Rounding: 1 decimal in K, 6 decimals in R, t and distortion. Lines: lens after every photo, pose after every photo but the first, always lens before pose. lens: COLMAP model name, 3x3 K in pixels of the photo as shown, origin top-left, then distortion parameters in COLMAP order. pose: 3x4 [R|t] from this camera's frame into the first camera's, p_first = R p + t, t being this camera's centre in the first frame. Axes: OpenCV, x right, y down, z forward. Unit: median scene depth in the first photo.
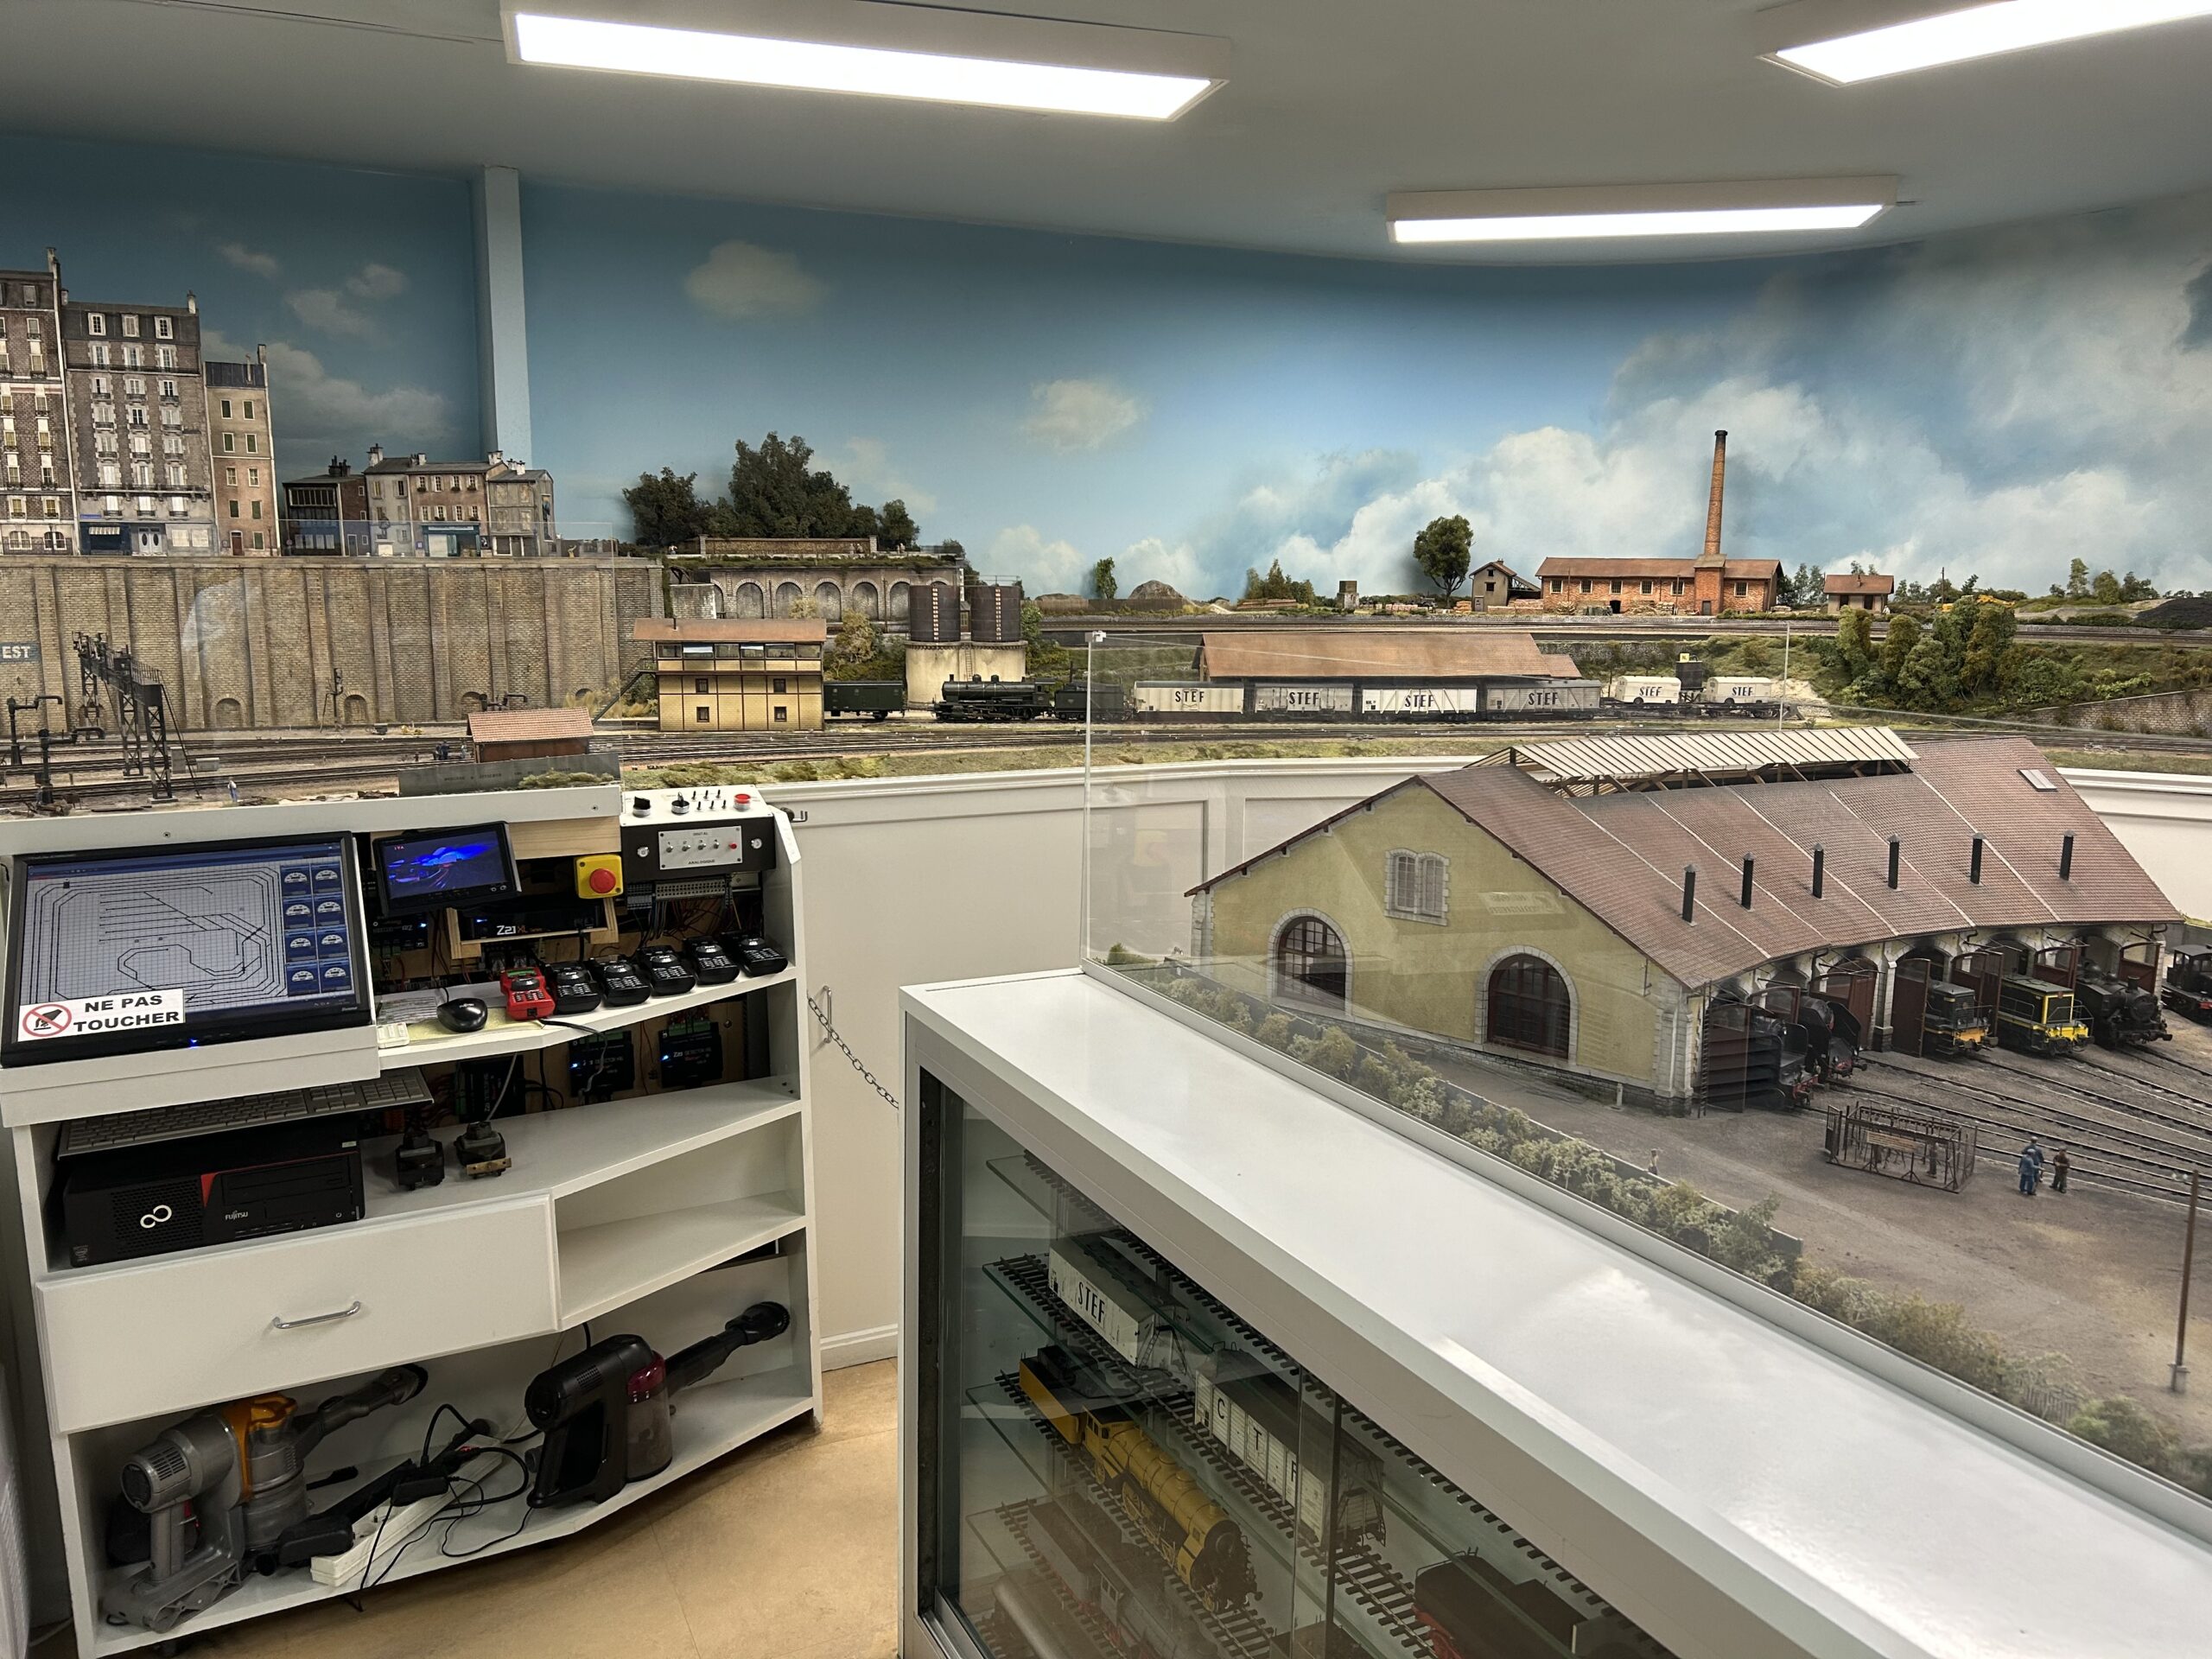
lens RADIAL K [[1667.0, 0, 1090.7], [0, 1667.0, 834.9], [0, 0, 1]] dist [0.065328, -0.062734]
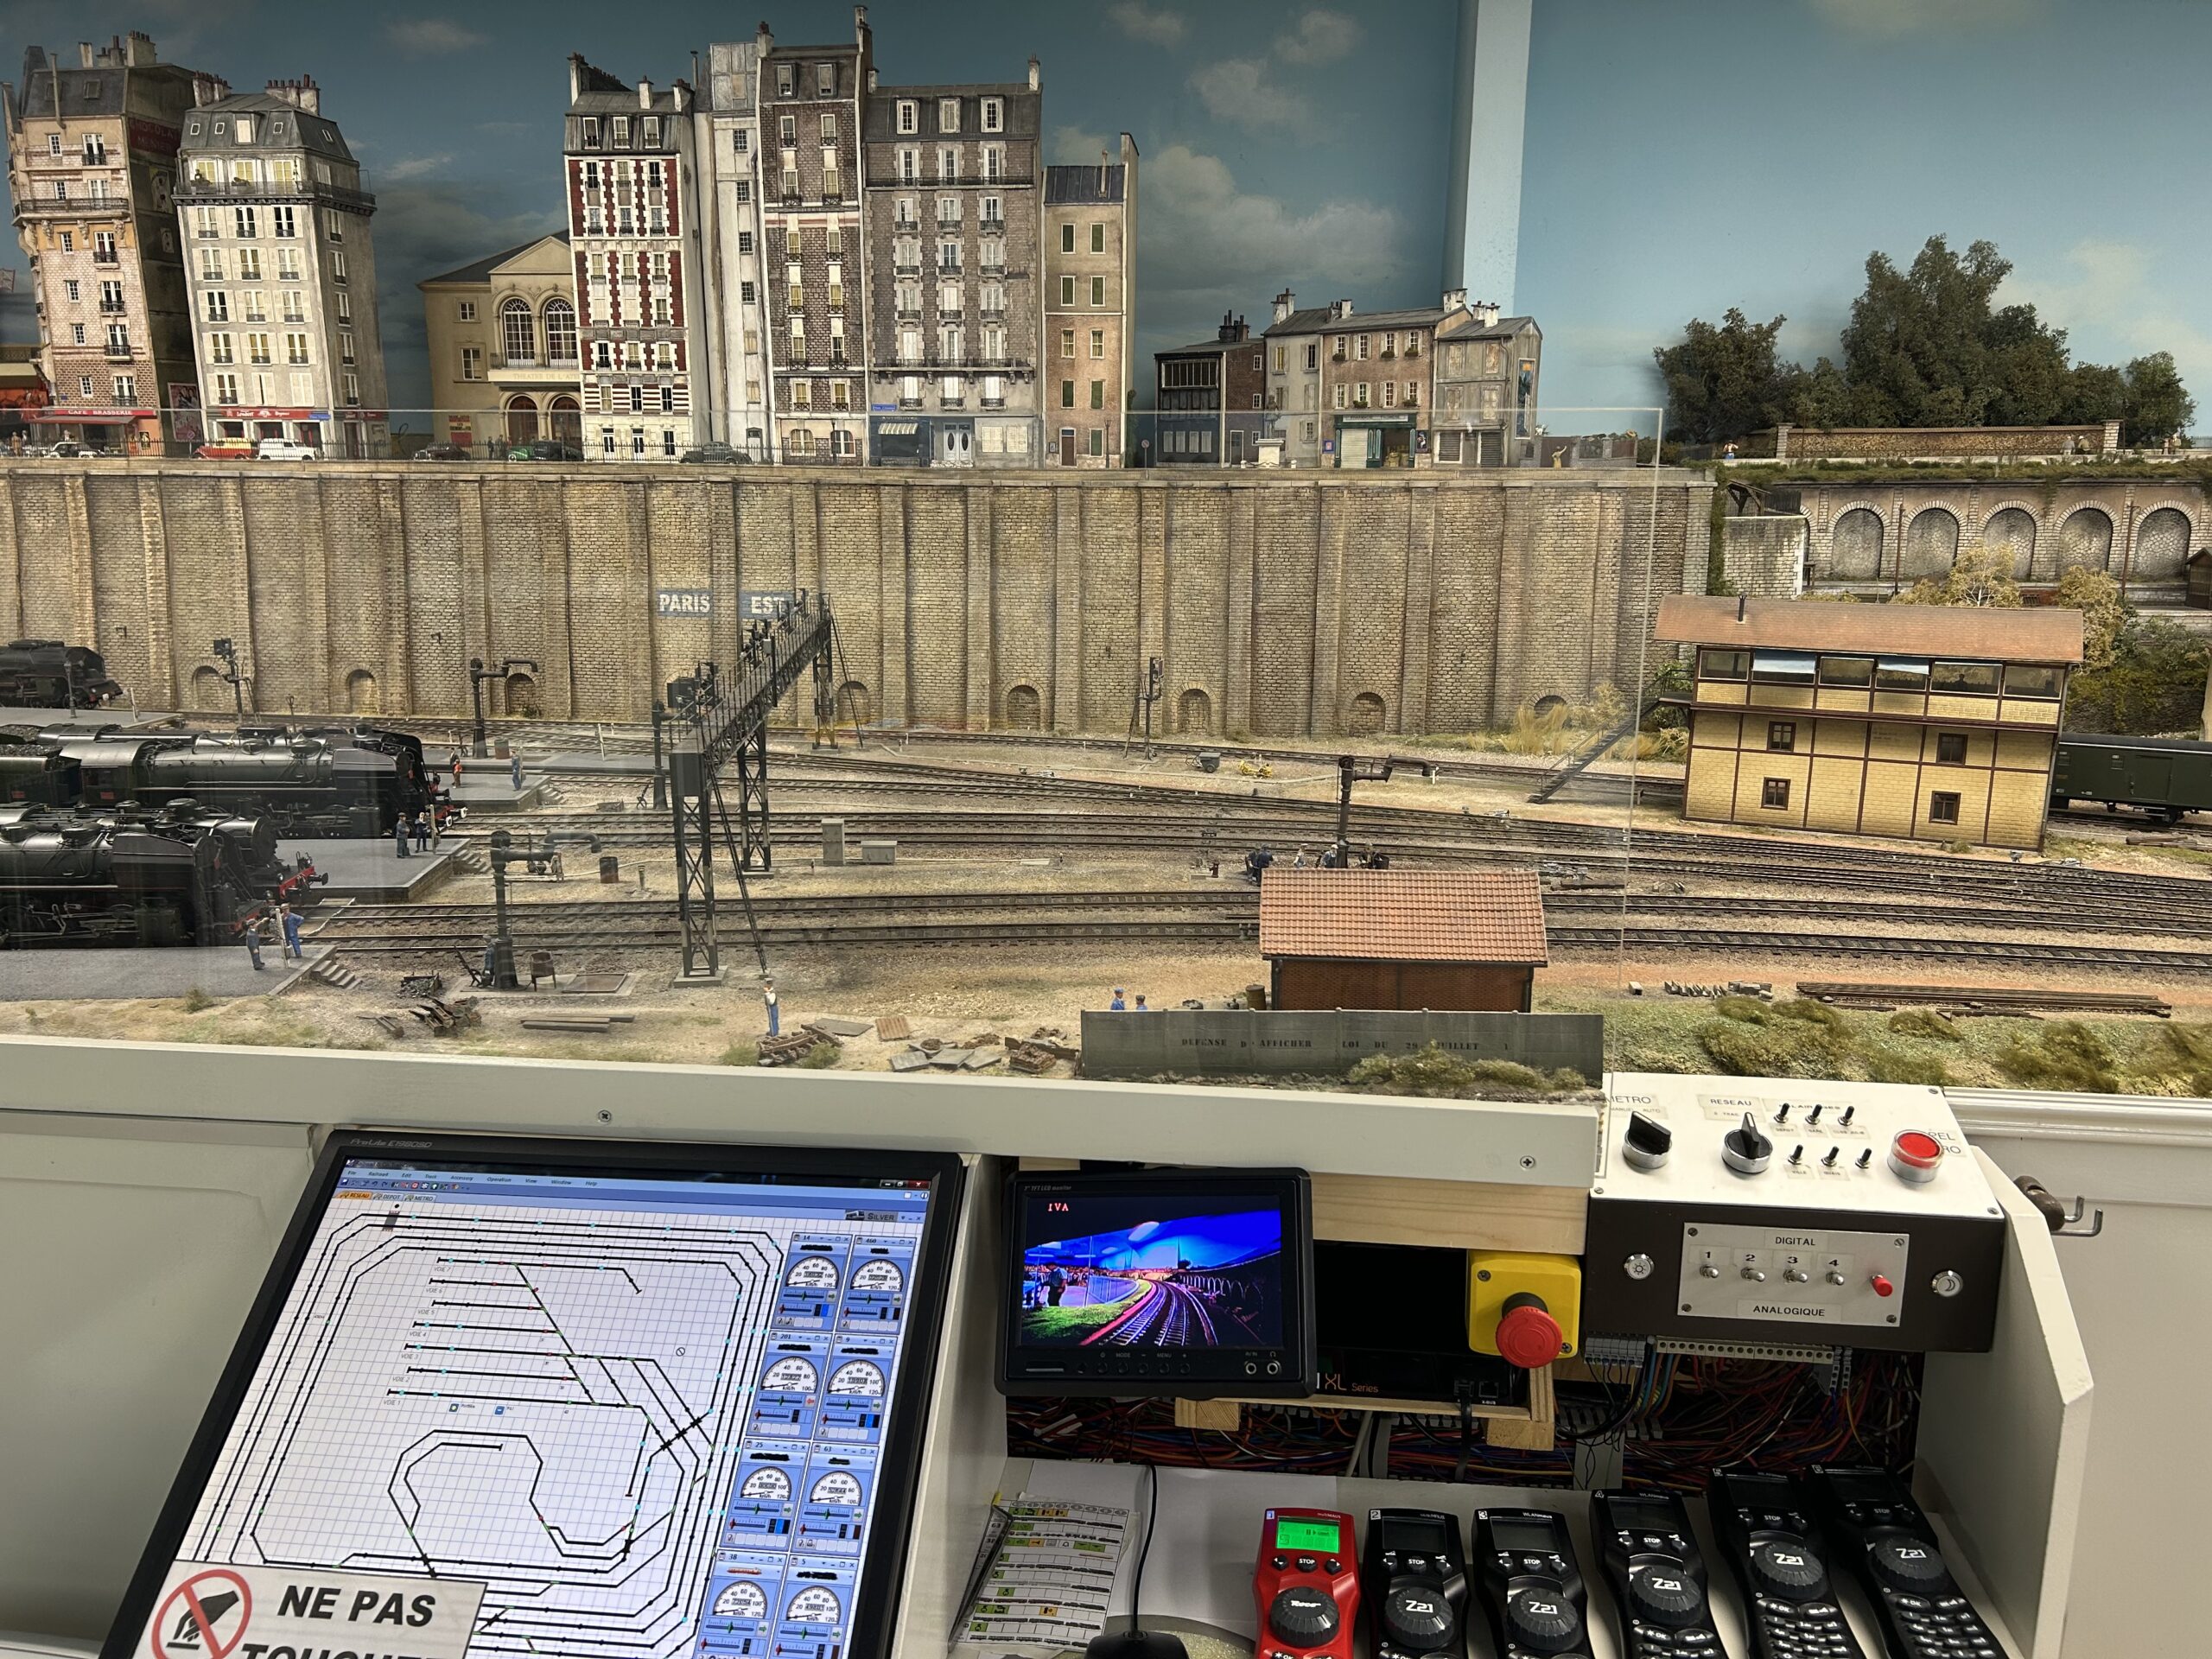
lens RADIAL K [[1639.7, 0, 1149.4], [0, 1639.7, 825.2], [0, 0, 1]] dist [0.048685, -0.056828]
pose [[0.857796, 0.118630, -0.500113, -0.139659], [-0.085518, 0.992379, 0.088716, -0.086791], [0.506826, -0.033332, 0.861404, 0.465197]]
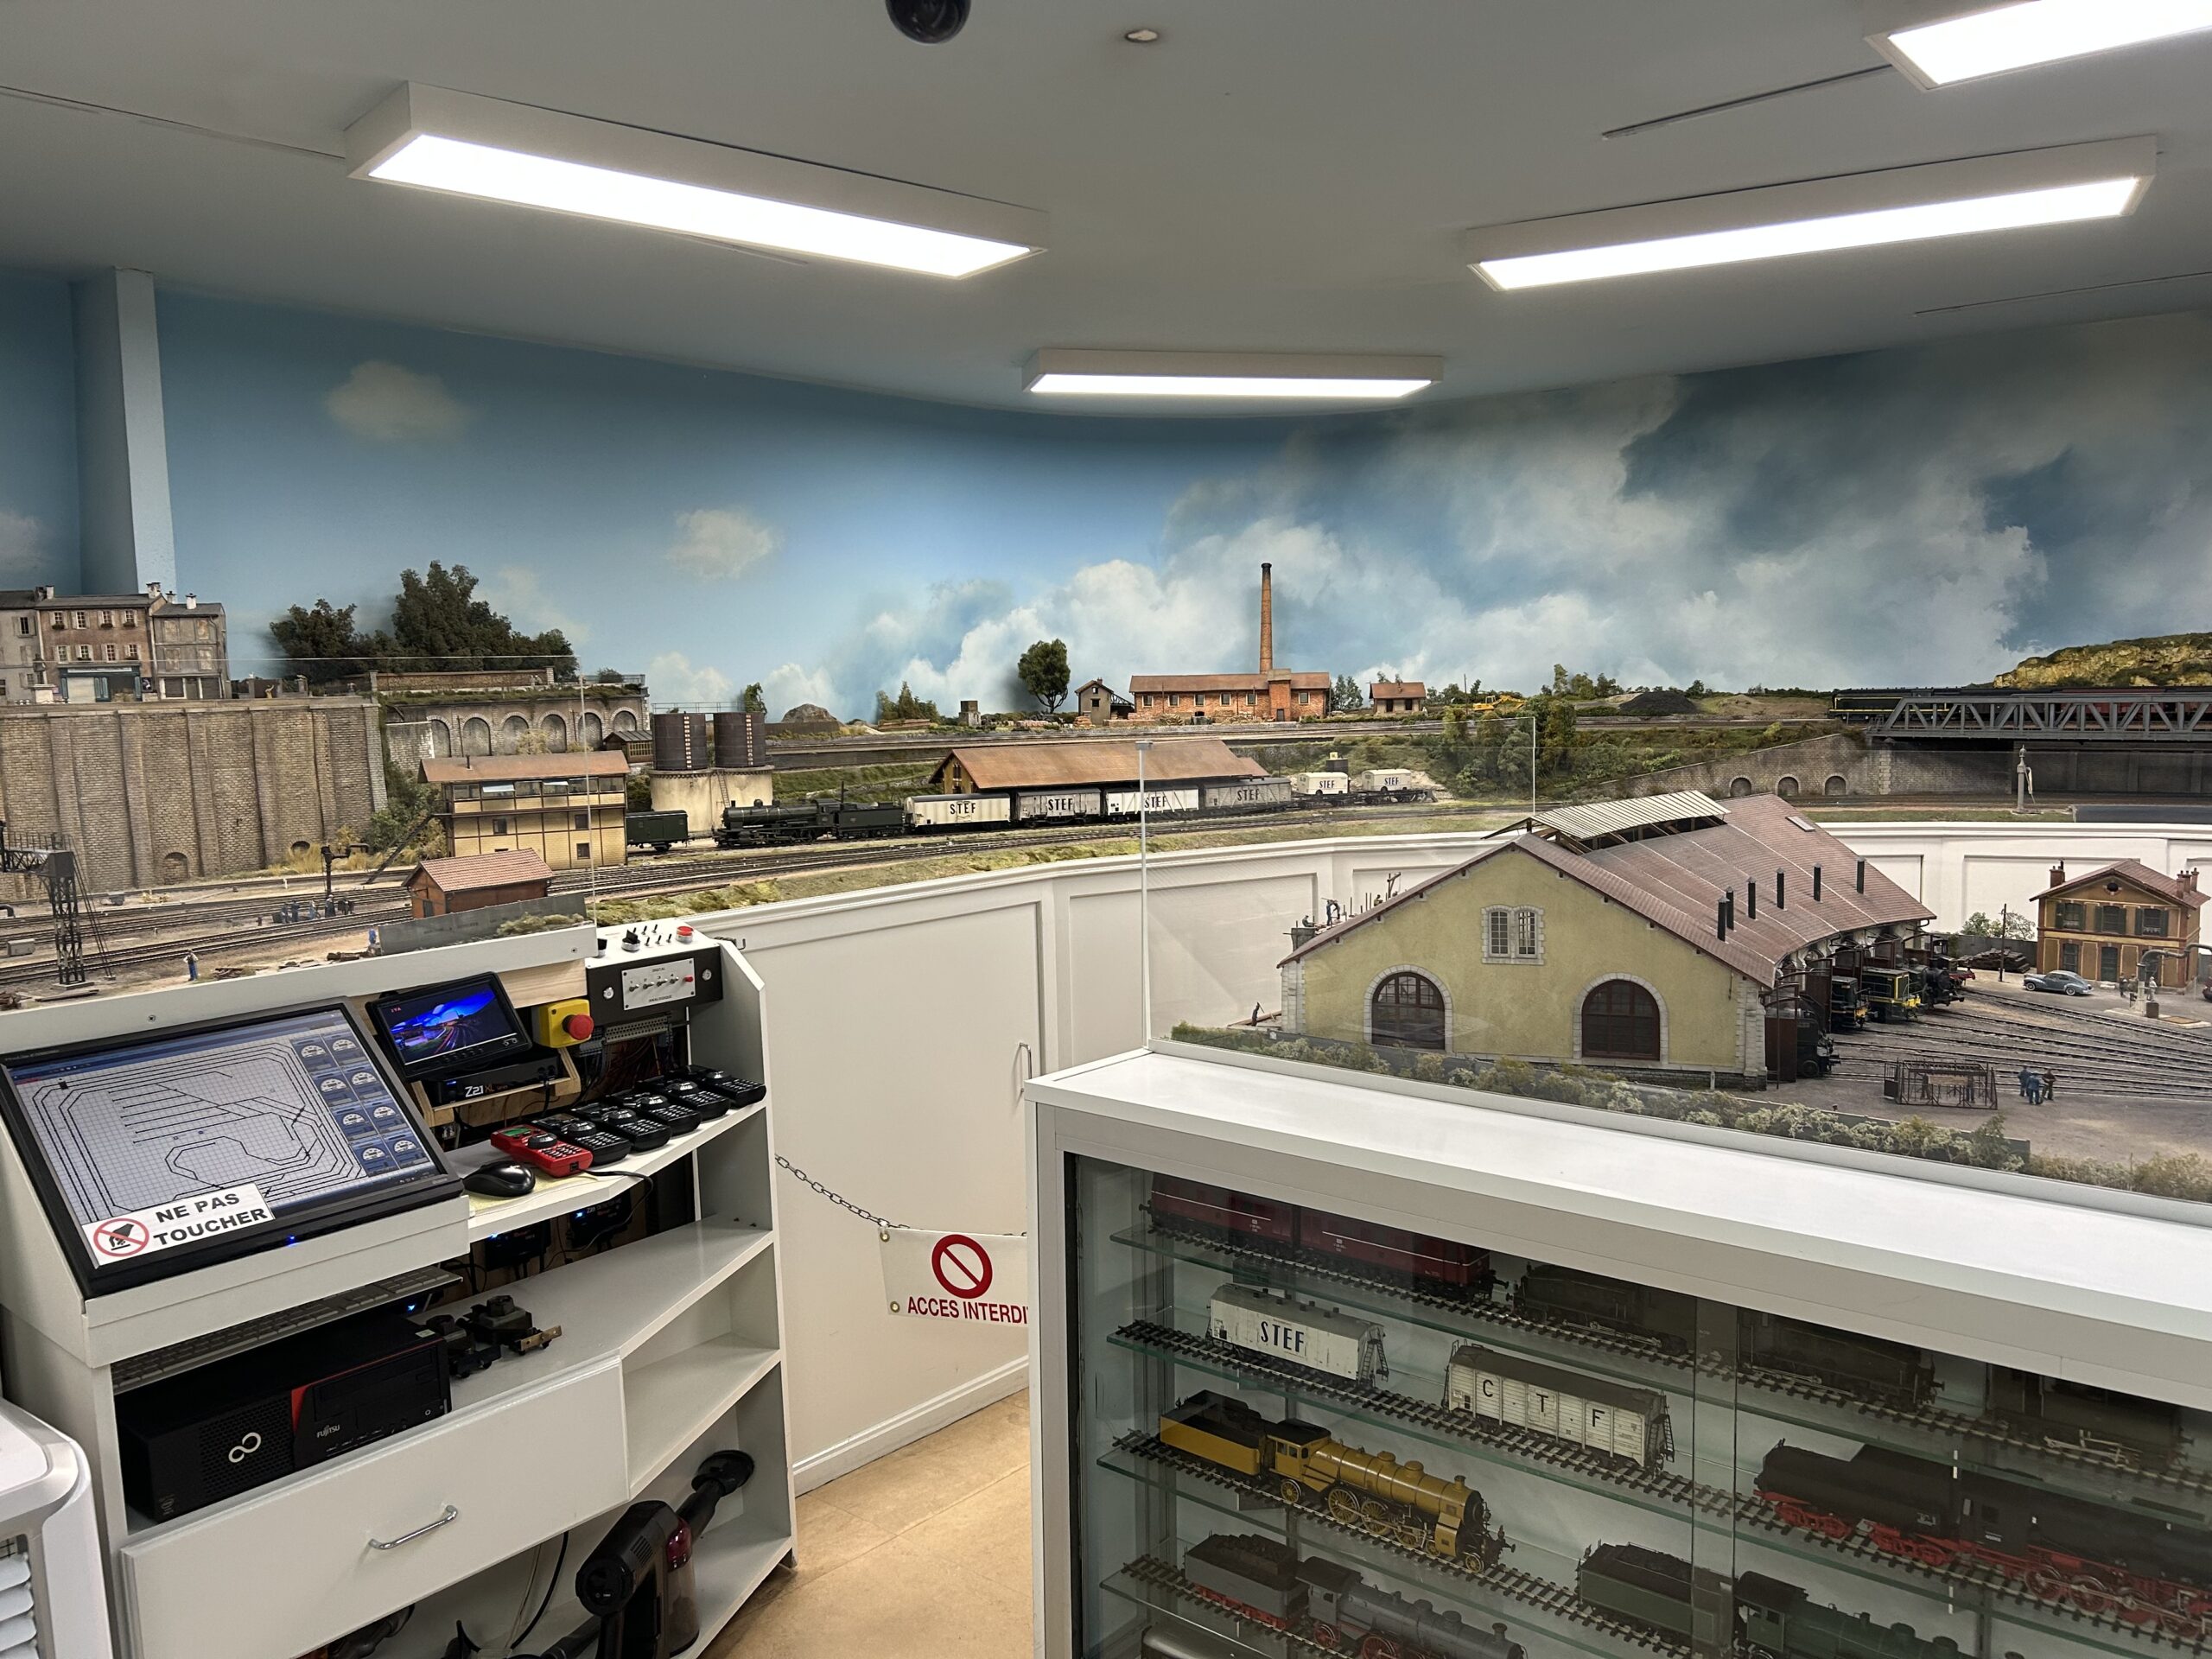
lens RADIAL K [[1689.7, 0, 1054.5], [0, 1689.7, 858.6], [0, 0, 1]] dist [0.087126, -0.096429]
pose [[0.919587, -0.068215, 0.386920, -0.304876], [0.092210, 0.994777, -0.043774, -0.000287], [-0.381913, 0.075932, 0.921074, -0.003499]]
